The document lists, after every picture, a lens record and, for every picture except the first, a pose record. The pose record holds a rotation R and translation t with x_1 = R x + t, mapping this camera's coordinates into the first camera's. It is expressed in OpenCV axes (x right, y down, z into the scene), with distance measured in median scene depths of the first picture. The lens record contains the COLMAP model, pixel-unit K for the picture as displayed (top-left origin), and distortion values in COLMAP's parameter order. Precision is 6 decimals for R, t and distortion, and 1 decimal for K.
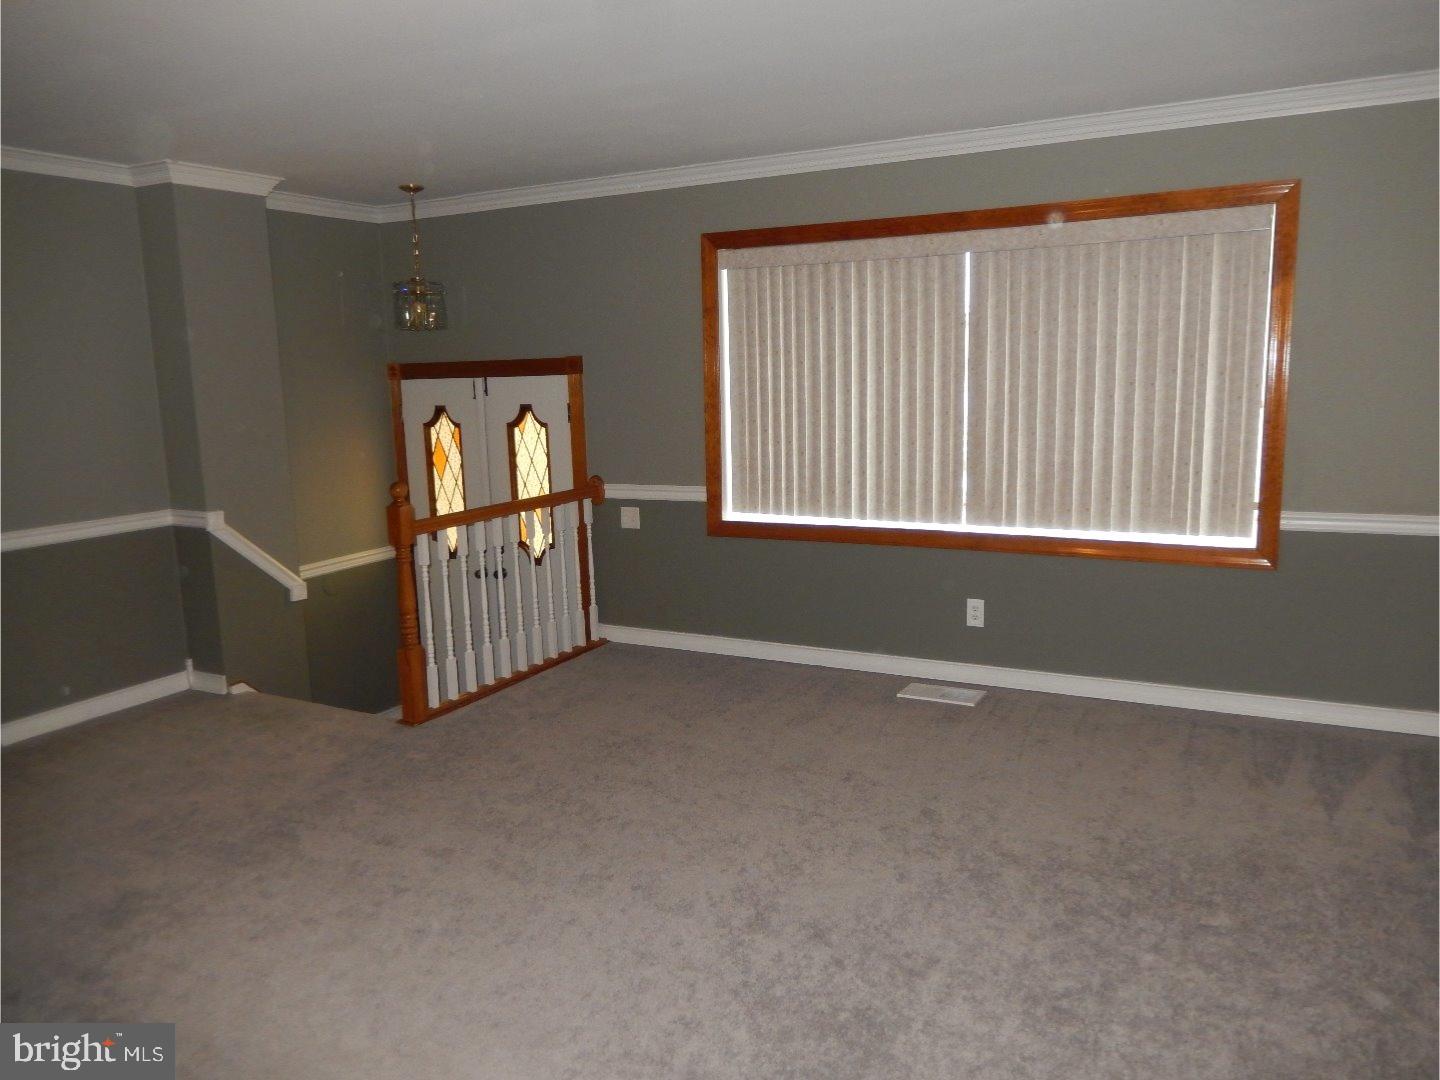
lens RADIAL K [[1067.2, 0, 720.0], [0, 1067.2, 540.0], [0, 0, 1]] dist [-0.006769, -0.006256]
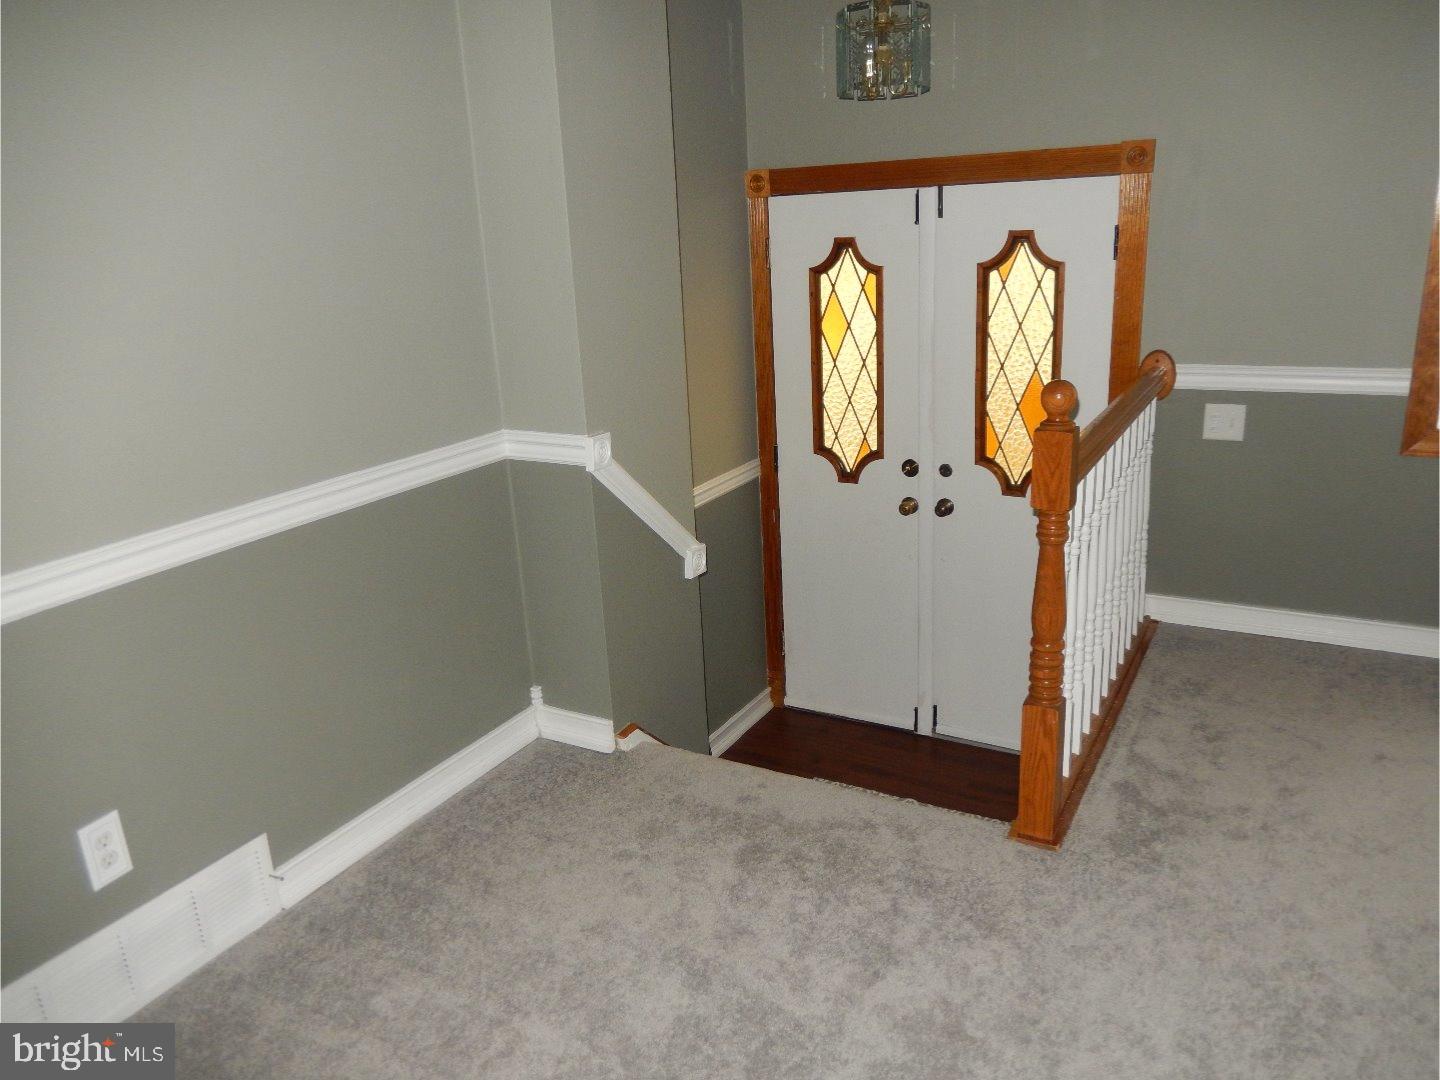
lens RADIAL K [[1067.2, 0, 720.0], [0, 1067.2, 540.0], [0, 0, 1]] dist [-0.006769, -0.006256]
pose [[0.999662, -0.015598, -0.020806, -0.338373], [0.018226, 0.990976, 0.132796, -0.038015], [0.018546, -0.133130, 0.990925, 0.383625]]
